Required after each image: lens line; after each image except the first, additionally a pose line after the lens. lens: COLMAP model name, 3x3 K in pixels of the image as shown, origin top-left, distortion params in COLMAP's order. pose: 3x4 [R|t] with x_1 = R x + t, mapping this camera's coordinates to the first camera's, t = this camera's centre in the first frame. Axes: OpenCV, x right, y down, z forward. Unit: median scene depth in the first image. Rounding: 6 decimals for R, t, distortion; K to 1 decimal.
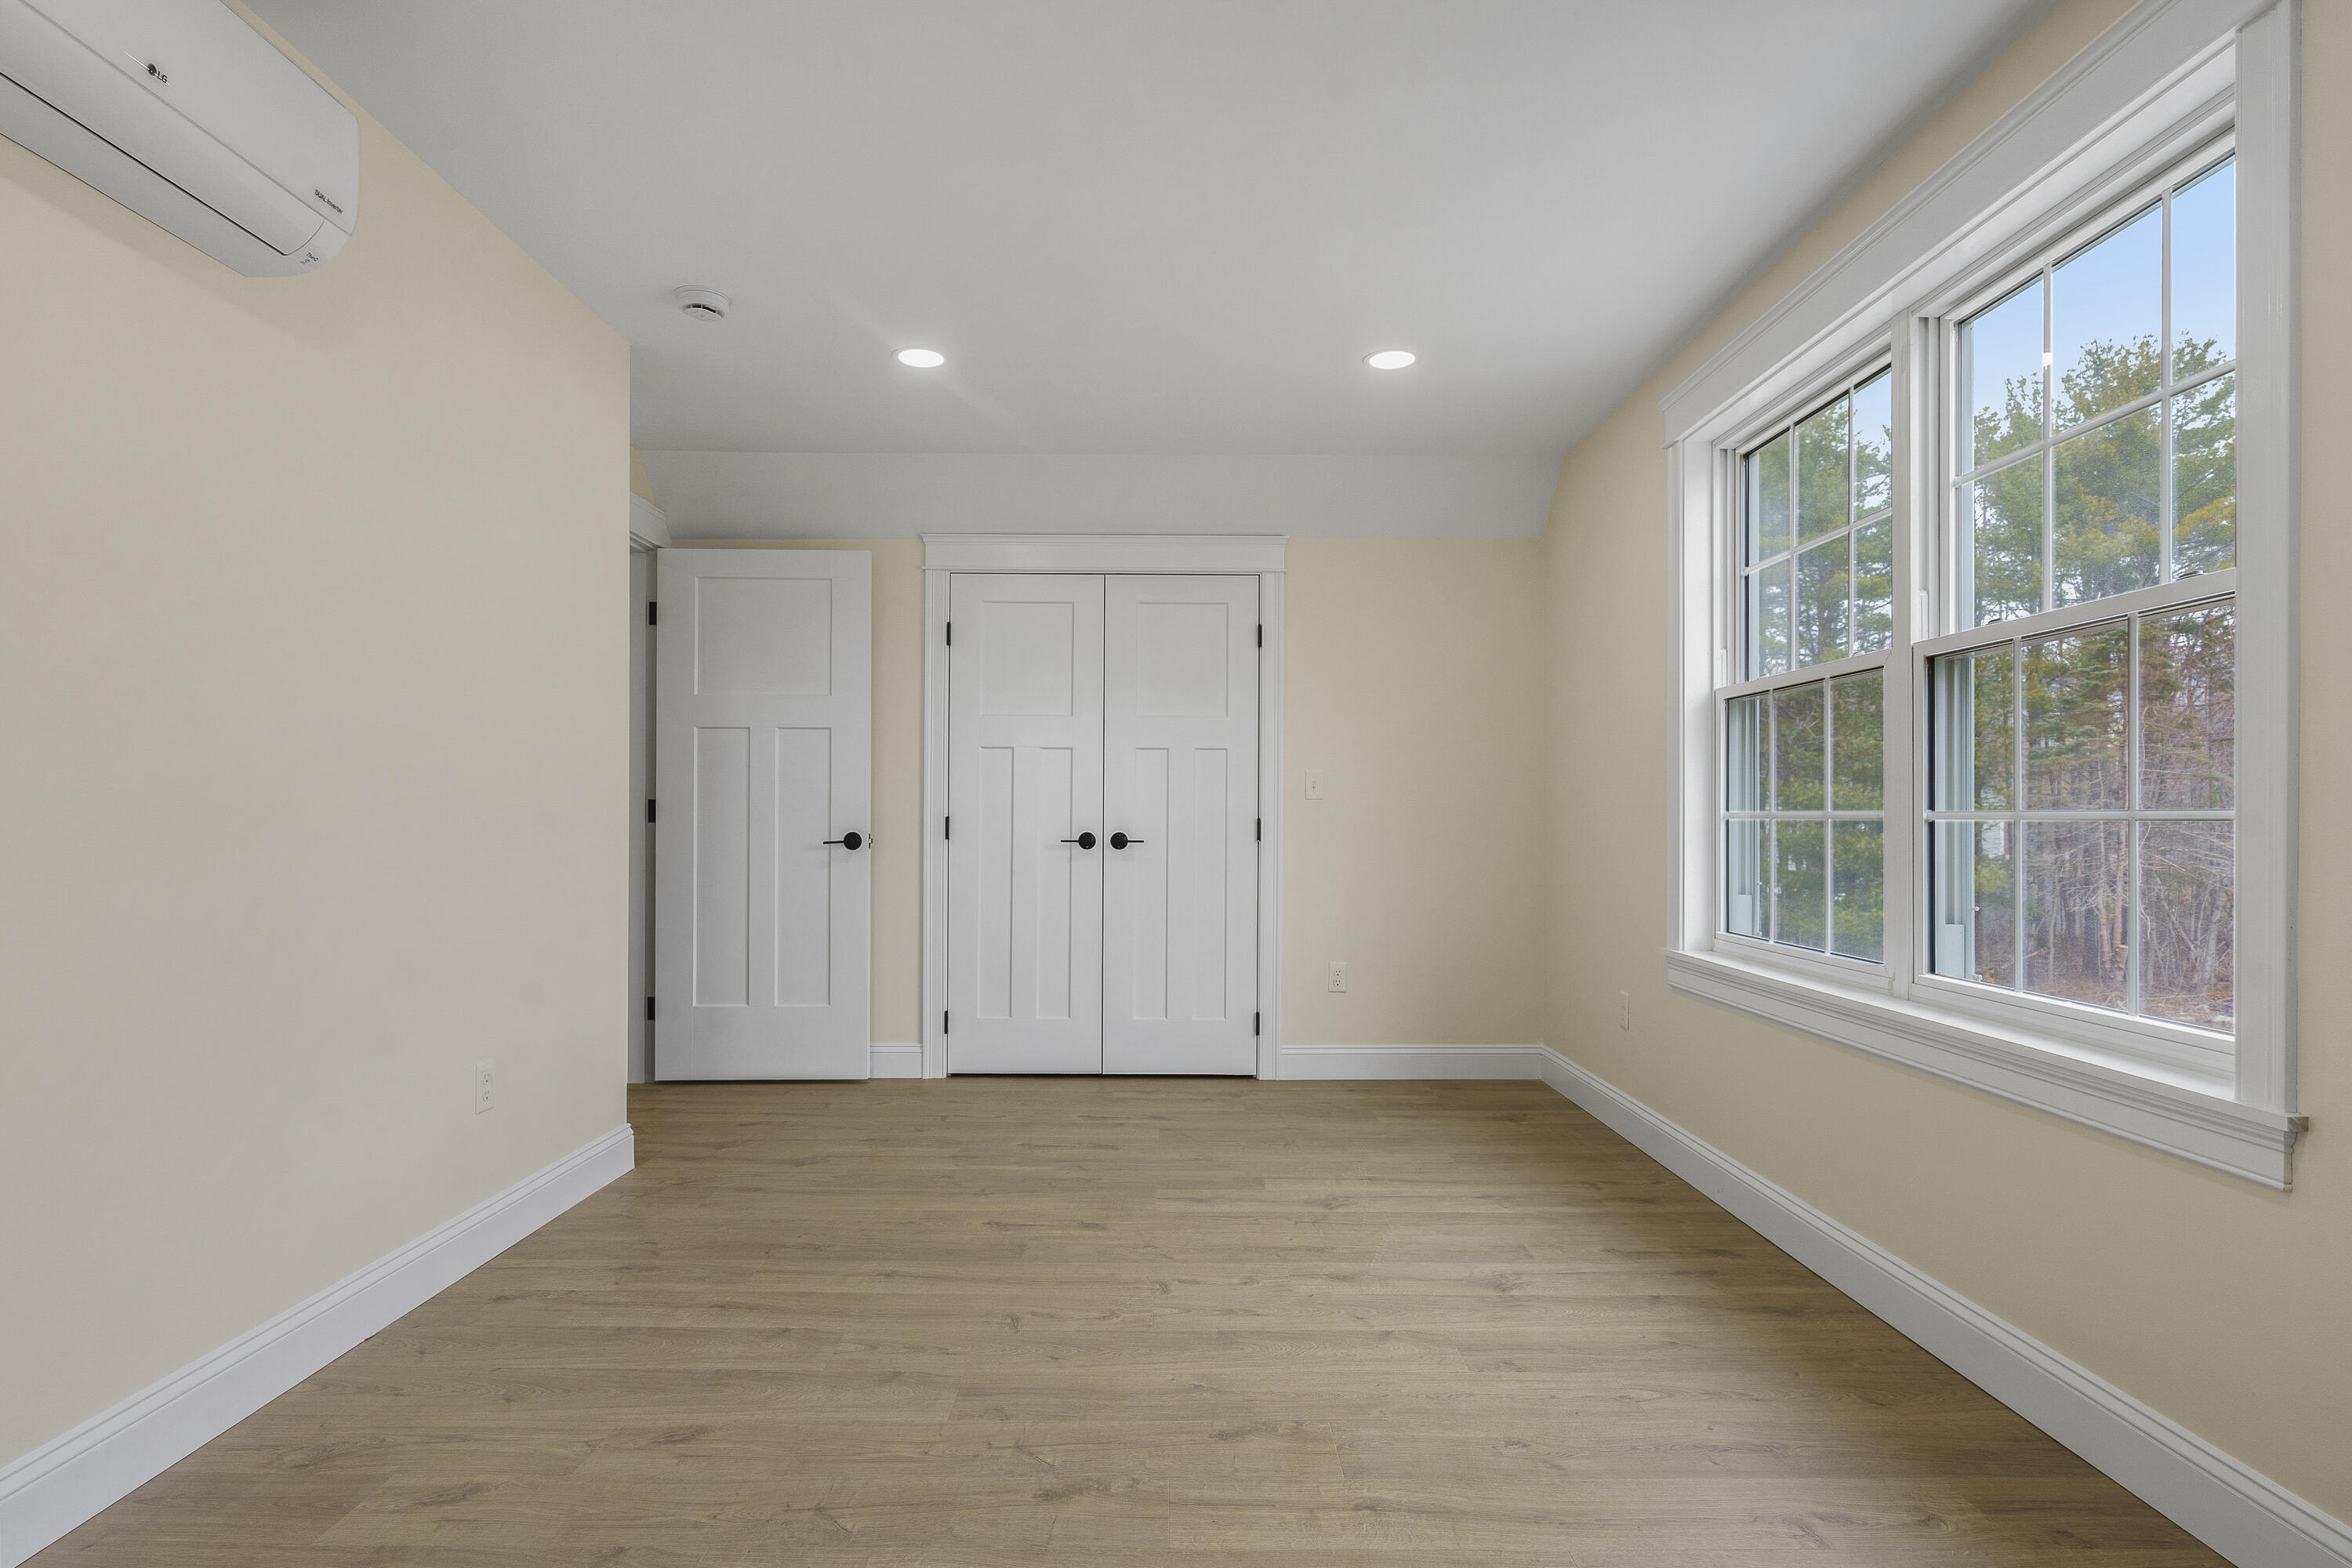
lens RADIAL K [[1267.7, 0, 1173.9], [0, 1267.7, 812.6], [0, 0, 1]] dist [-0.003399, -0.000357]
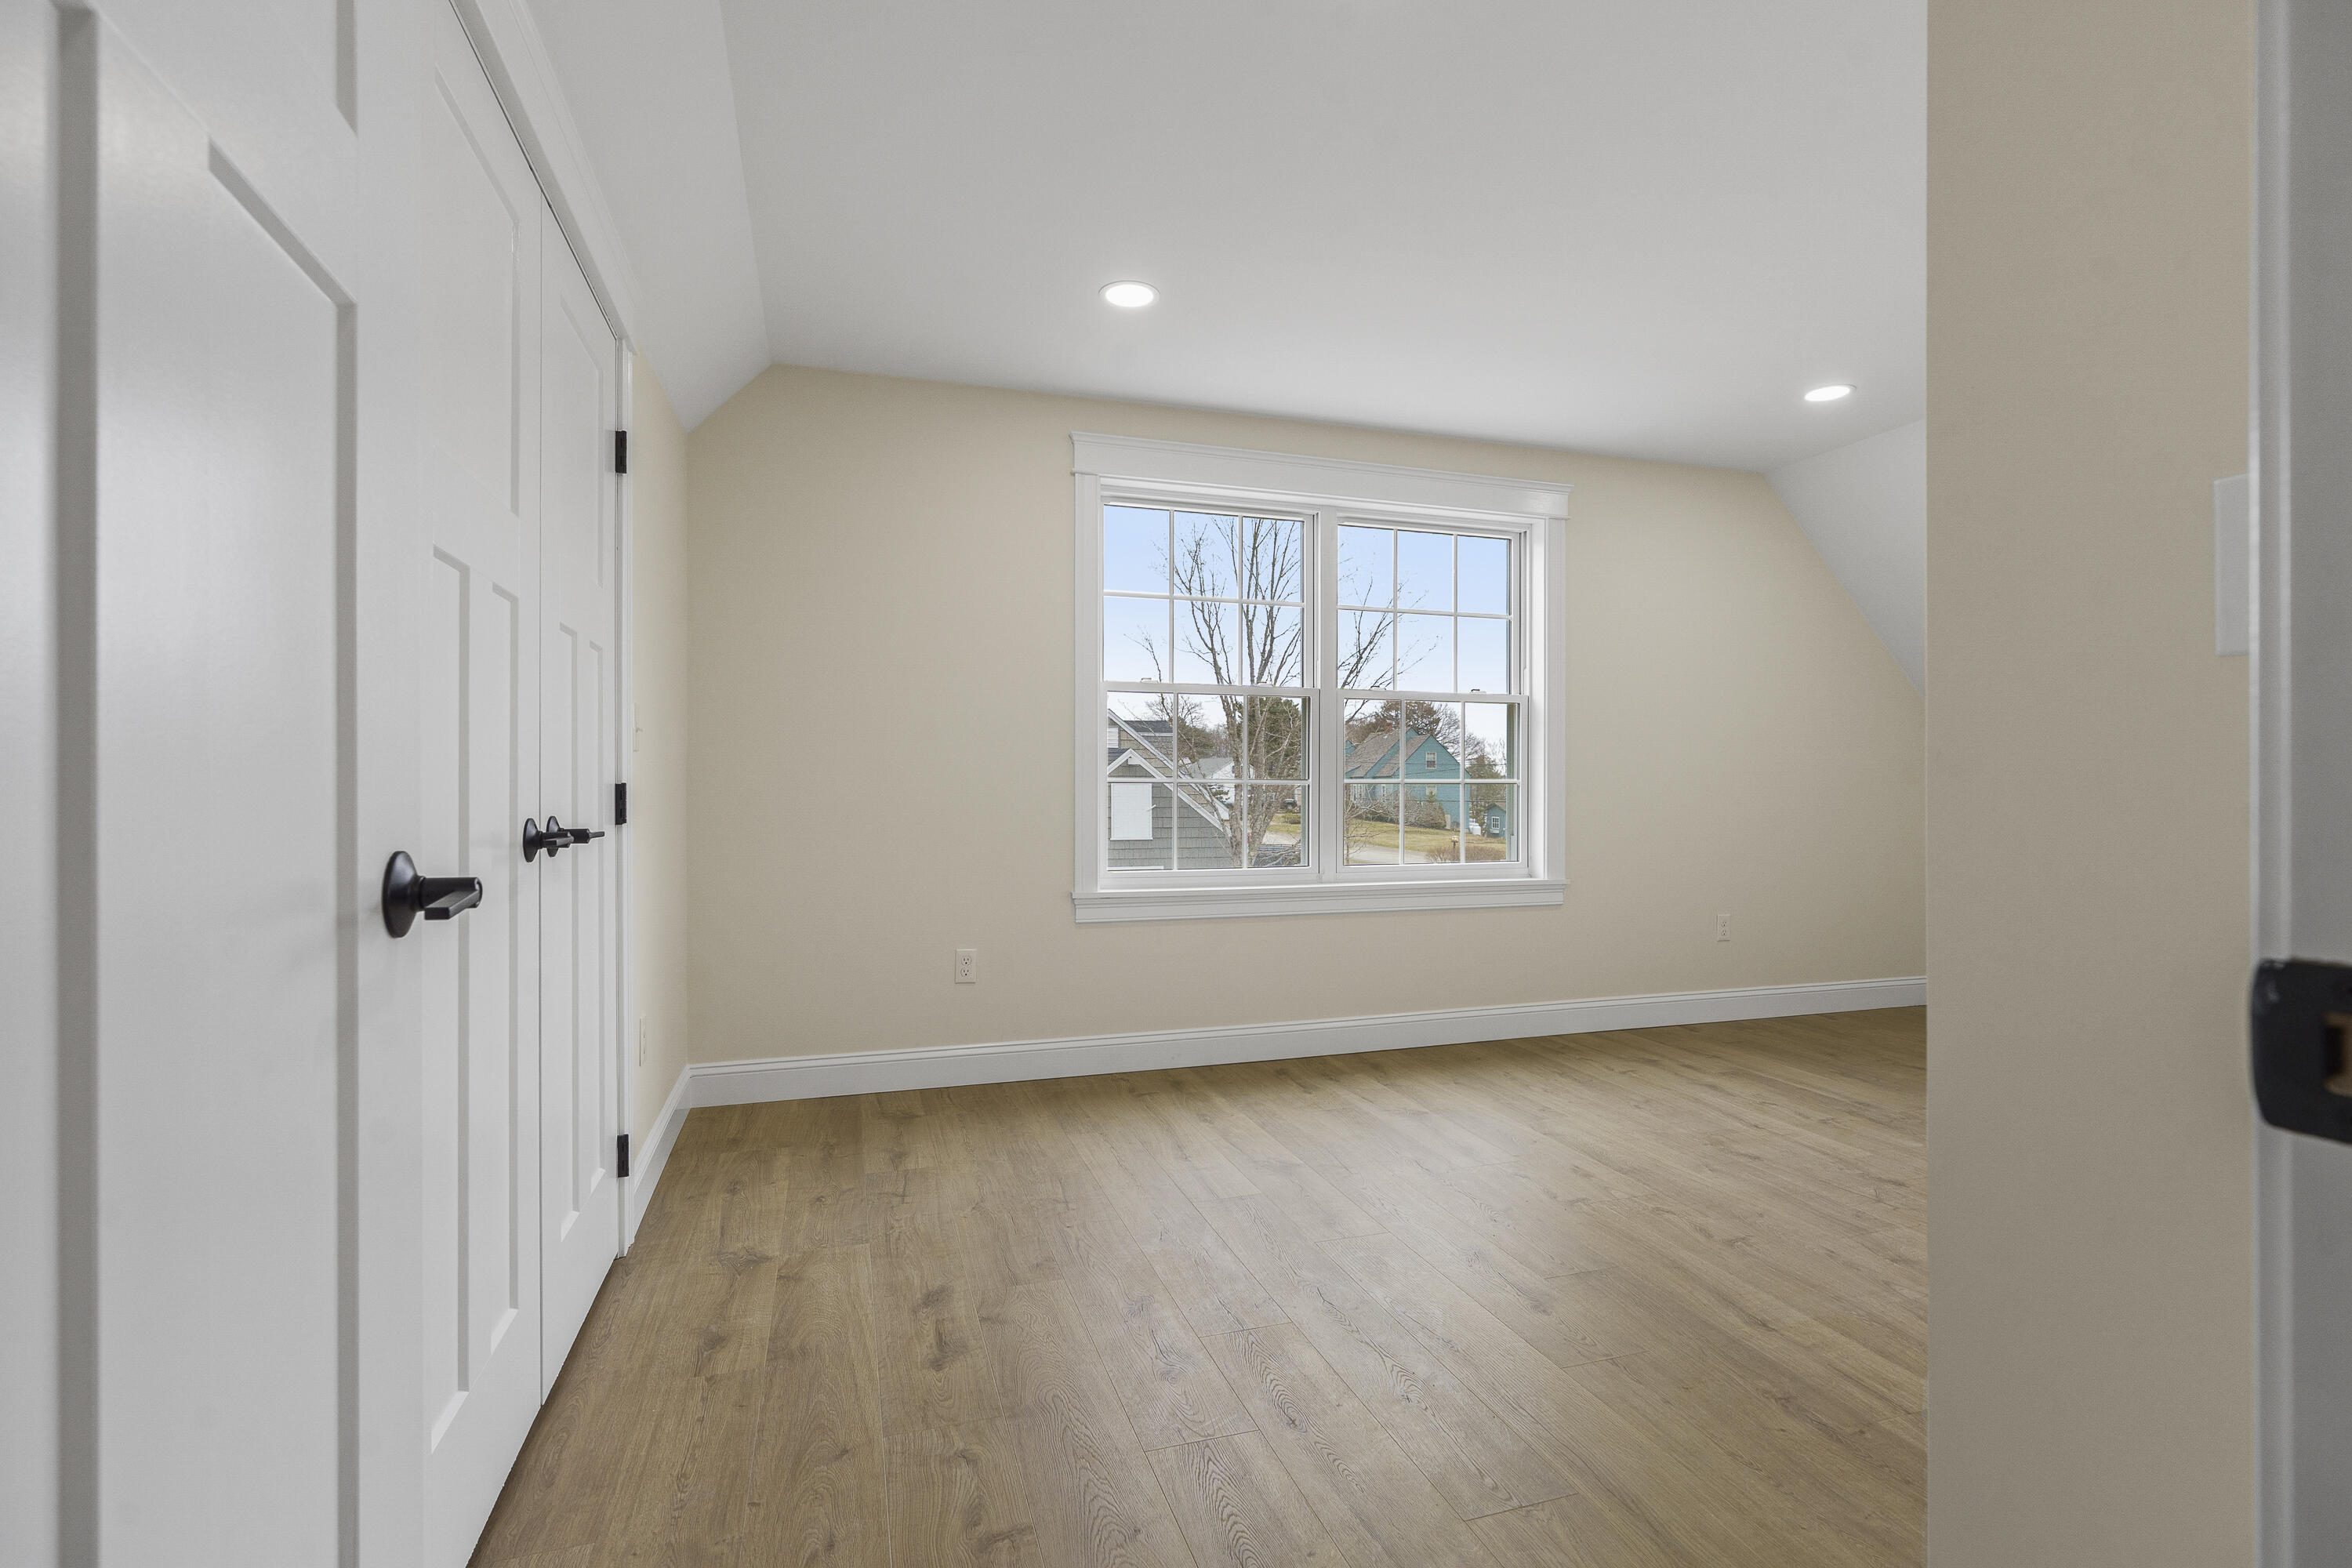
lens RADIAL K [[1067.9, 0, 1176.0], [0, 1067.9, 784.0], [0, 0, 1]] dist [-0.014631, 0.000558]
pose [[-0.299227, 0.002957, 0.954177, -0.804460], [-0.000228, 0.999995, -0.003171, 0.011095], [-0.954182, -0.001166, -0.299225, 1.633758]]
